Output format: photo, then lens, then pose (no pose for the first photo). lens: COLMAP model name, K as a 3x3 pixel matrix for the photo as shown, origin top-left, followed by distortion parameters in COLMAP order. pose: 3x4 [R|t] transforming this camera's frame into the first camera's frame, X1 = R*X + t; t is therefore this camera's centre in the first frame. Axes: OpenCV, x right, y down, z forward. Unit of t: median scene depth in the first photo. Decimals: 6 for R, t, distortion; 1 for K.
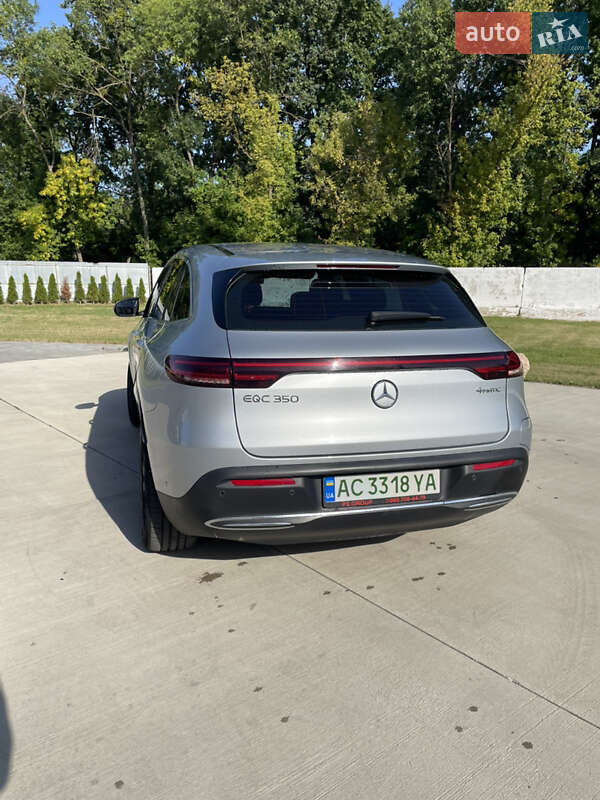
lens RADIAL K [[606.0, 0, 294.1], [0, 606.0, 405.7], [0, 0, 1]] dist [0.073008, -0.097022]
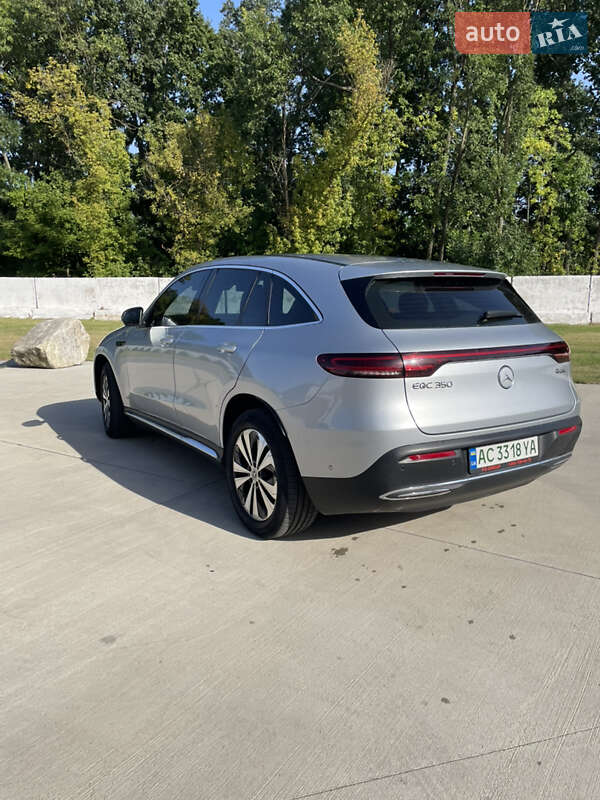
lens RADIAL K [[606.0, 0, 295.0], [0, 606.0, 404.5], [0, 0, 1]] dist [0.073008, -0.097022]
pose [[0.957226, -0.062597, 0.282487, -0.052503], [0.067372, 0.997702, -0.007212, 0.001374], [-0.281387, 0.025935, 0.959244, -0.005675]]
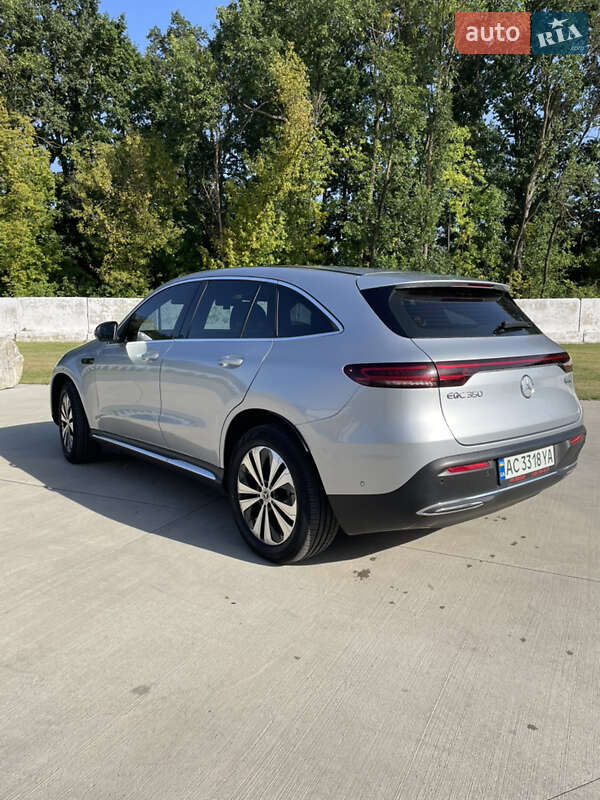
lens RADIAL K [[606.0, 0, 307.6], [0, 606.0, 391.1], [0, 0, 1]] dist [0.073008, -0.097022]
pose [[0.907127, -0.060125, 0.416540, -0.065818], [0.090621, 0.994431, -0.053812, 0.001400], [-0.410985, 0.086562, 0.907523, 0.005192]]
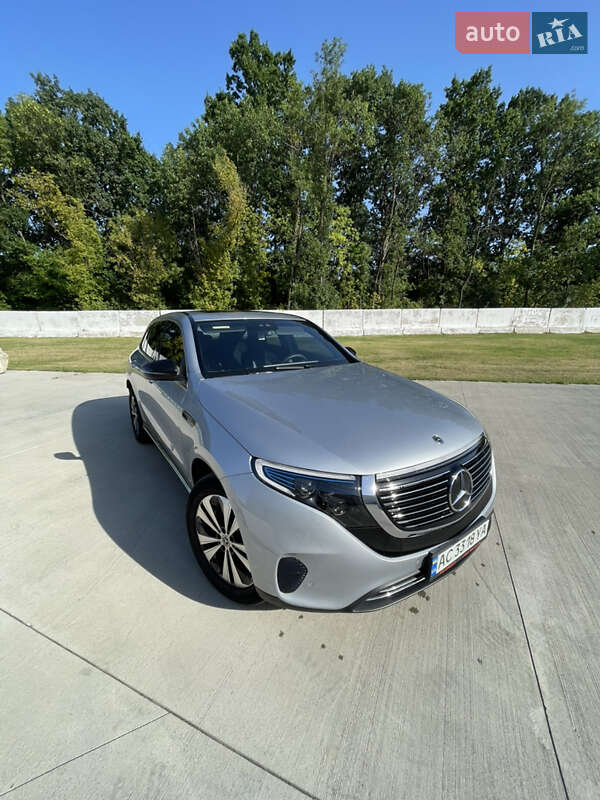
lens RADIAL K [[321.4, 0, 301.8], [0, 321.4, 400.3], [0, 0, 1]] dist [-0.003195, 0.001812]
pose [[0.888358, -0.131566, 0.439898, 0.051305], [0.105961, 0.990951, 0.082392, -0.006203], [-0.446757, -0.026582, 0.894260, 0.001769]]
